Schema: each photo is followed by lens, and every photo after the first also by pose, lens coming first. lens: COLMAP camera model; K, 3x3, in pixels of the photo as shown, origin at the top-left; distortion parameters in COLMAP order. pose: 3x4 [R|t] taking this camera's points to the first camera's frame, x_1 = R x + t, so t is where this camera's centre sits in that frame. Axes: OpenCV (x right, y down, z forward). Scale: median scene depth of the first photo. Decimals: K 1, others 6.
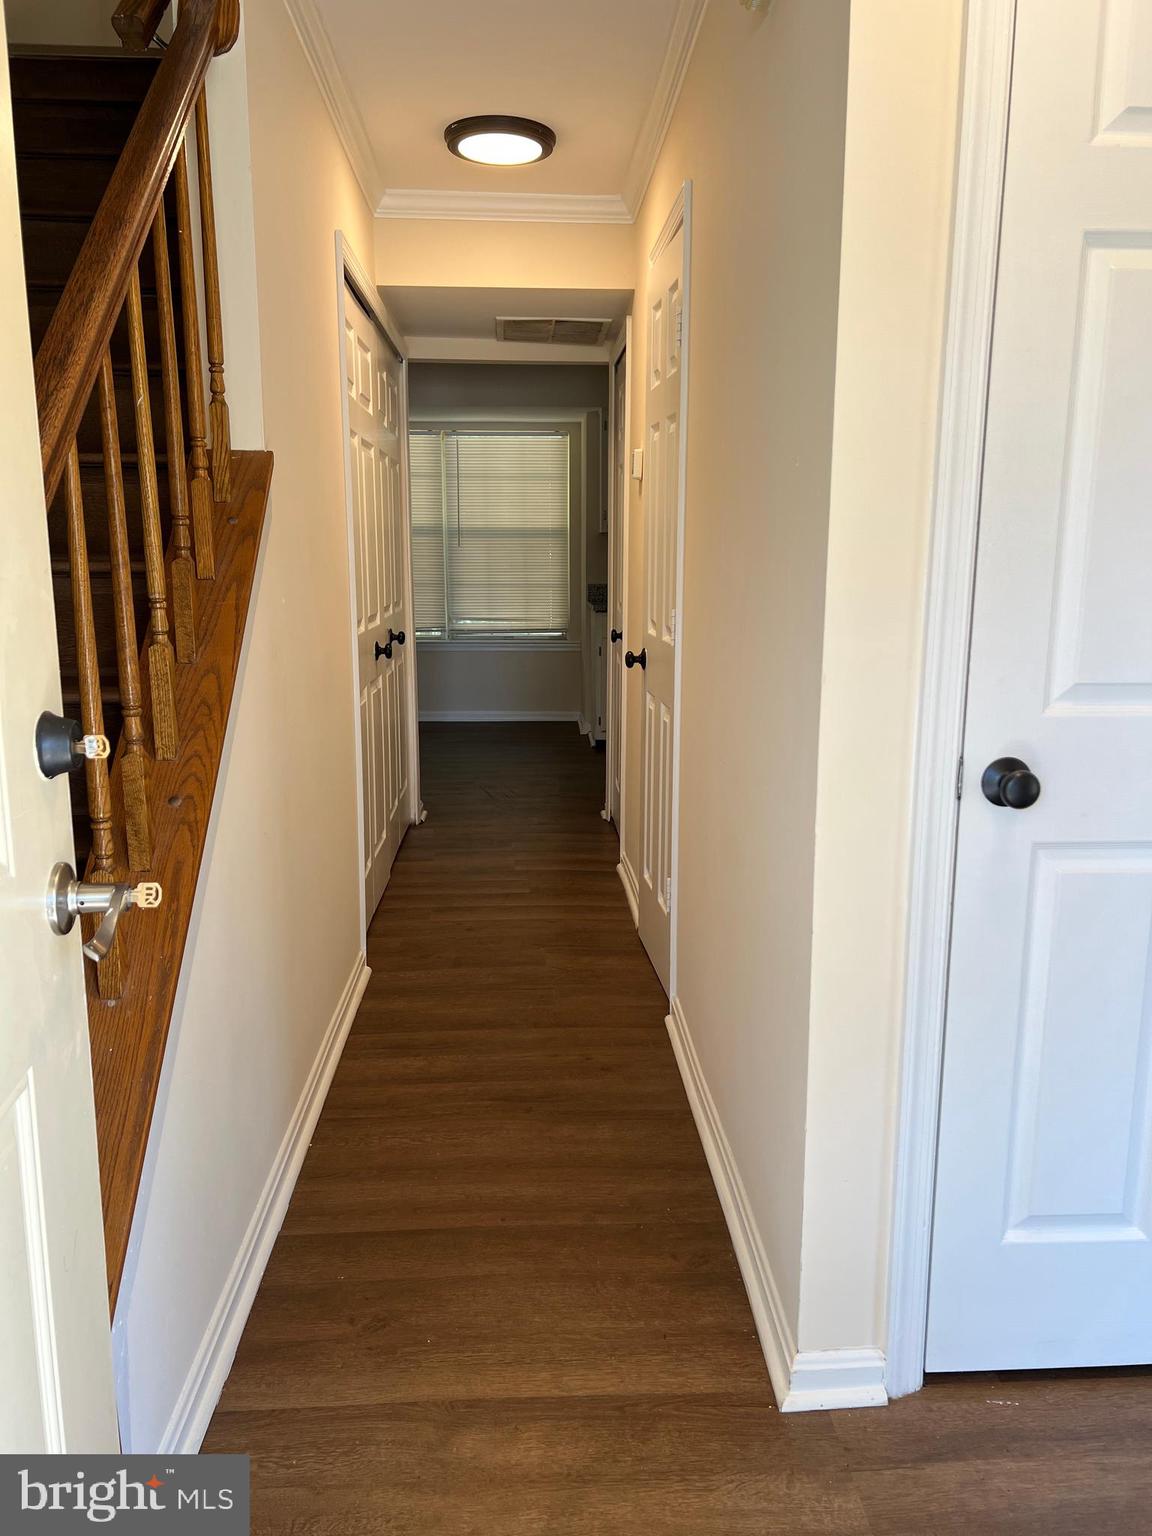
lens RADIAL K [[1148.0, 0, 580.3], [0, 1148.0, 769.8], [0, 0, 1]] dist [0.064667, -0.076500]
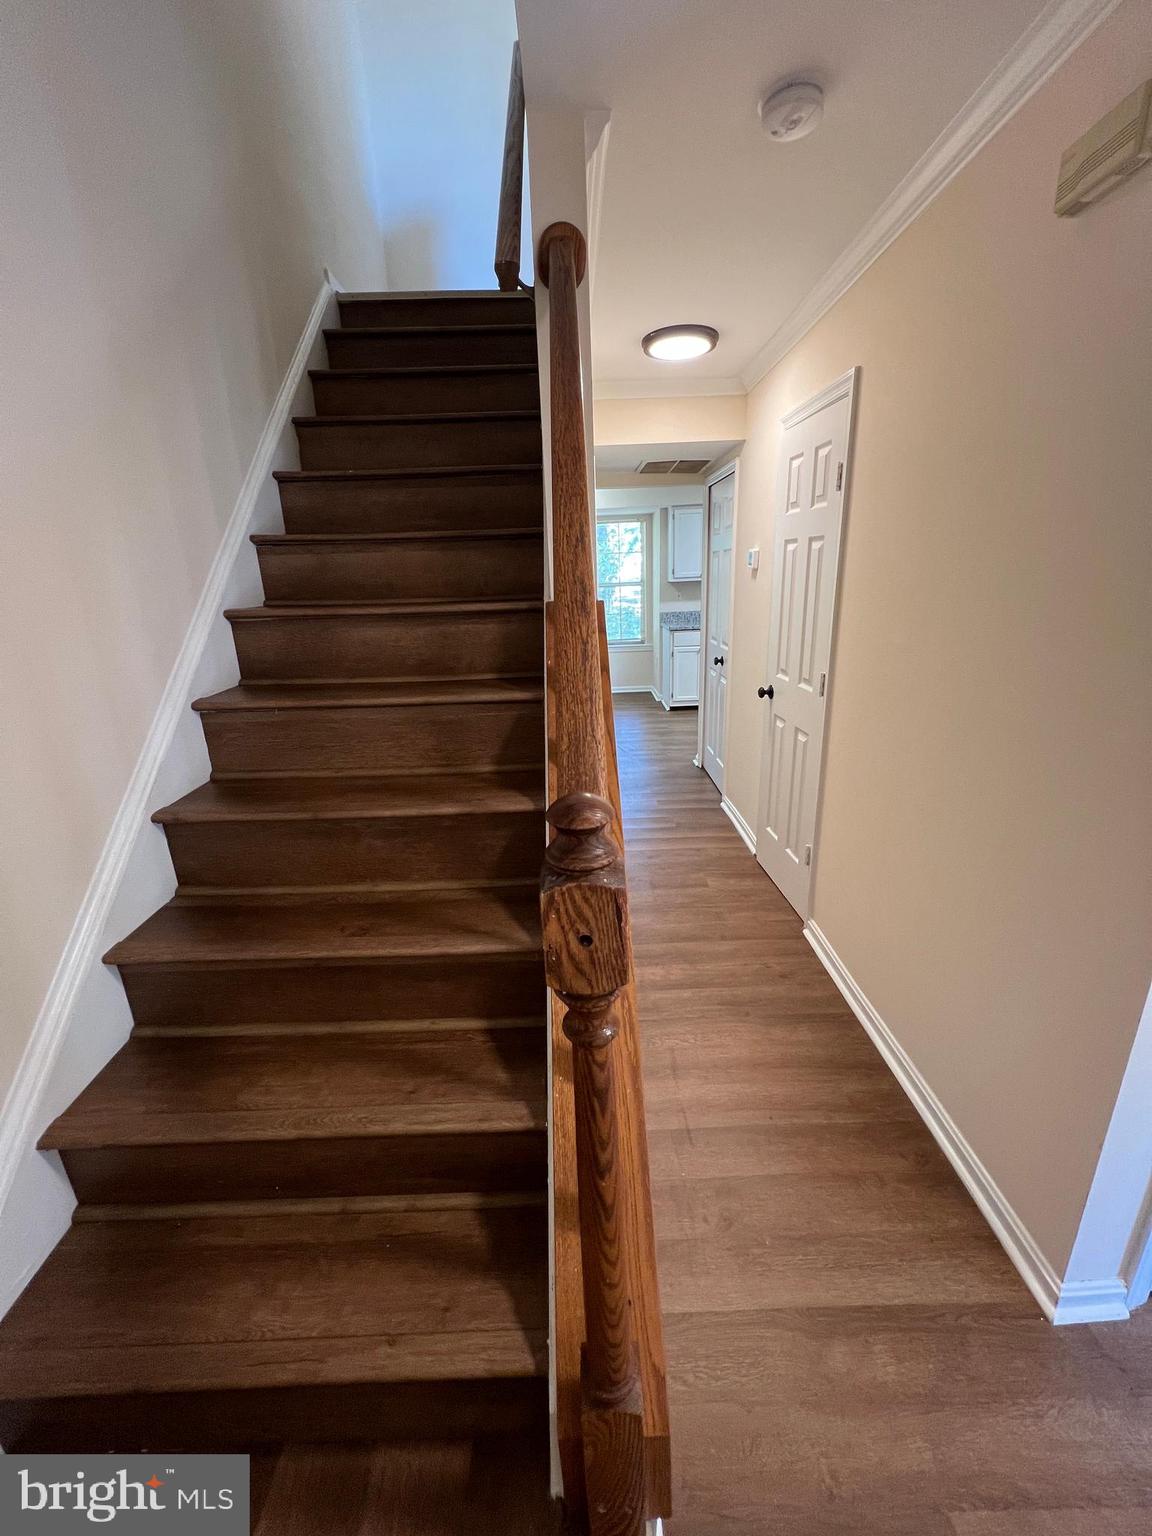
lens RADIAL K [[610.5, 0, 576.0], [0, 610.5, 768.0], [0, 0, 1]] dist [-0.000339, 0.000093]
pose [[0.998576, -0.023089, -0.048083, -0.293458], [0.029035, 0.991491, 0.126899, -0.185861], [0.044744, -0.128115, 0.990750, 0.281730]]
